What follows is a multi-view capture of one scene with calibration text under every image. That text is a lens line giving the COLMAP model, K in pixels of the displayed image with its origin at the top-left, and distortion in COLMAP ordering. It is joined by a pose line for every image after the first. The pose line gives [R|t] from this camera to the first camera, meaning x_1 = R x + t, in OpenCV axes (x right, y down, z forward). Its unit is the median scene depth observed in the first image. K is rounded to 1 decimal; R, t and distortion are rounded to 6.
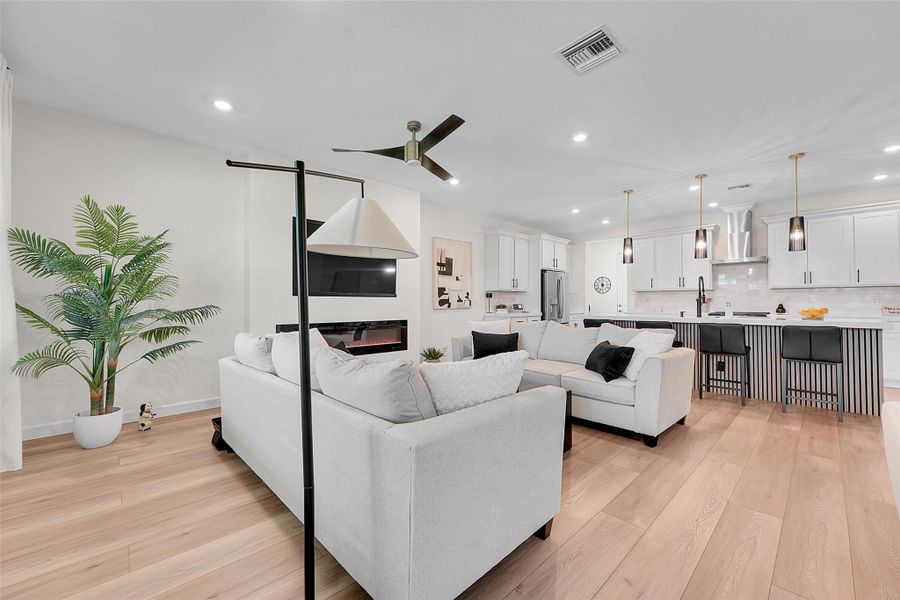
lens RADIAL K [[357.4, 0, 452.3], [0, 357.4, 299.0], [0, 0, 1]] dist [-0.002667, 0.000046]
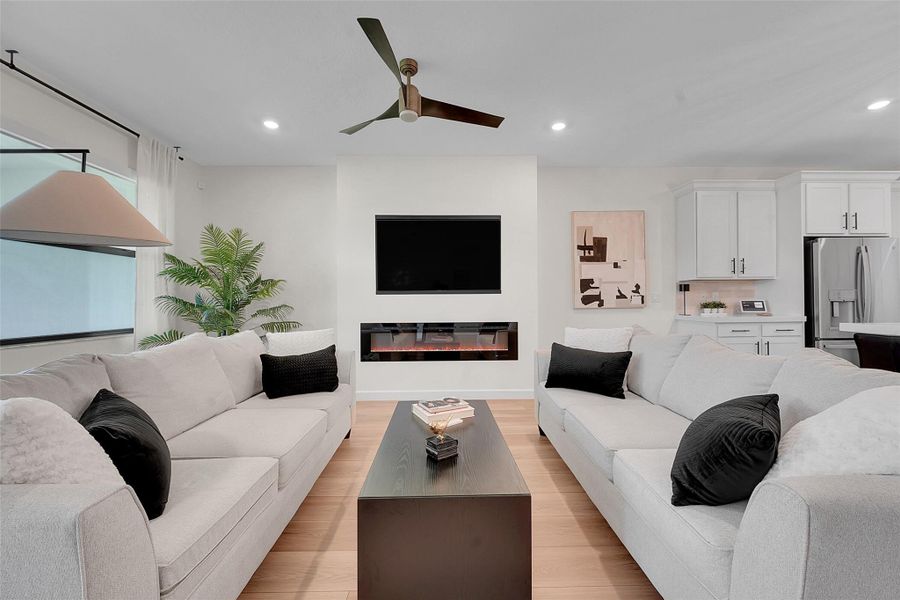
lens RADIAL K [[354.2, 0, 450.0], [0, 354.2, 300.0], [0, 0, 1]] dist [-0.004761, -0.000044]
pose [[0.734510, -0.008173, -0.678548, 0.254069], [0.014424, 0.999890, 0.003570, 0.004031], [0.678444, -0.012409, 0.734547, 0.279207]]
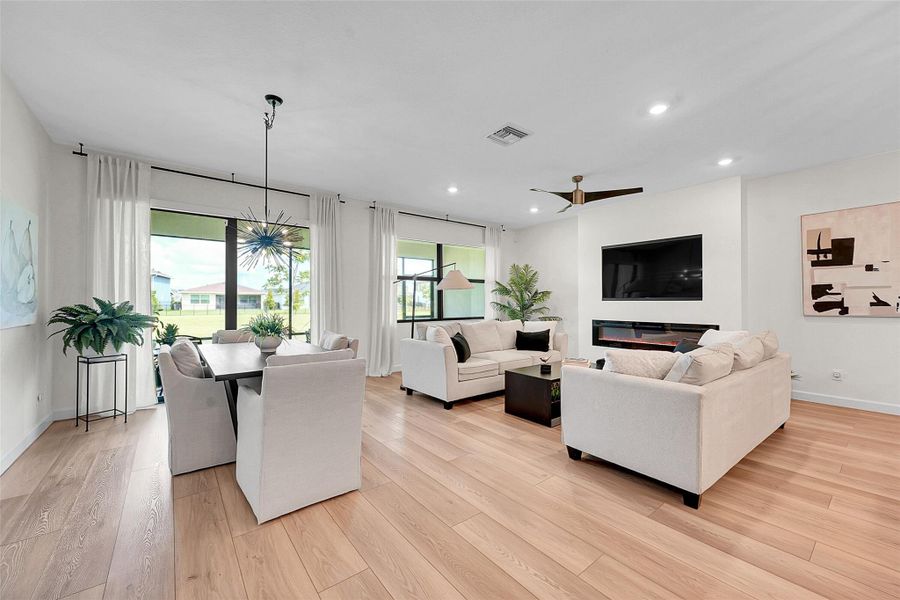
lens RADIAL K [[356.4, 0, 450.0], [0, 356.4, 300.0], [0, 0, 1]] dist [-0.000295, 0.000091]
pose [[-0.101527, -0.004181, -0.994824, 0.722934], [0.013672, 0.999891, -0.005597, -0.008424], [0.994739, -0.014170, -0.101458, 0.356510]]
